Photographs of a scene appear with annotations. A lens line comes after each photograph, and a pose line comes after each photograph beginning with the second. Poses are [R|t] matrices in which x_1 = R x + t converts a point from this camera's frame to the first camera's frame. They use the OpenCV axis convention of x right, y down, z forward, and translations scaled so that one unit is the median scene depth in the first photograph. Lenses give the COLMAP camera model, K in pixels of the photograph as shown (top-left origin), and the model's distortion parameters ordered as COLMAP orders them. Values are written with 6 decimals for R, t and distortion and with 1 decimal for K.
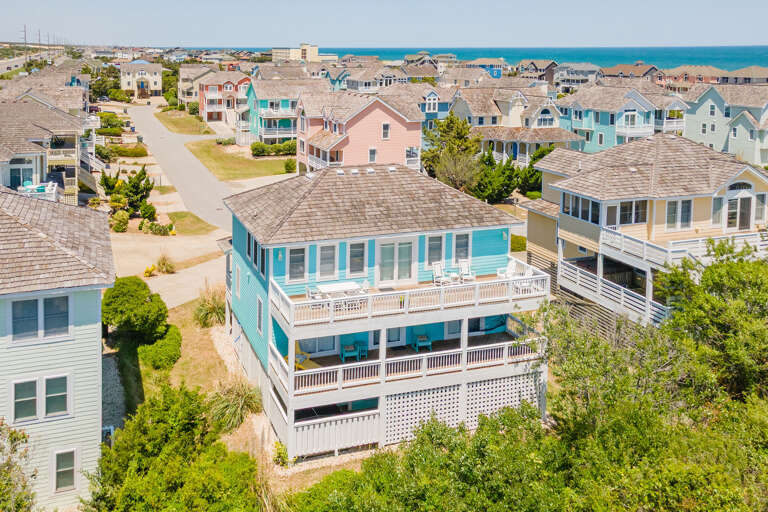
lens RADIAL K [[642.8, 0, 332.3], [0, 642.8, 256.7], [0, 0, 1]] dist [0.035363, -0.001938]
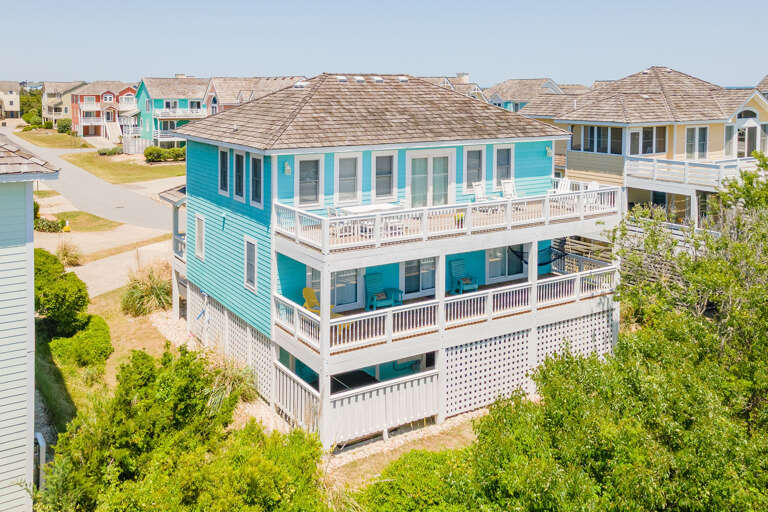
lens RADIAL K [[631.7, 0, 362.2], [0, 631.7, 255.7], [0, 0, 1]] dist [0.002190, 0.073535]
pose [[0.969467, -0.041598, 0.241666, -0.147339], [0.057625, 0.996556, -0.059629, 0.120062], [-0.238353, 0.071735, 0.968526, 0.255665]]
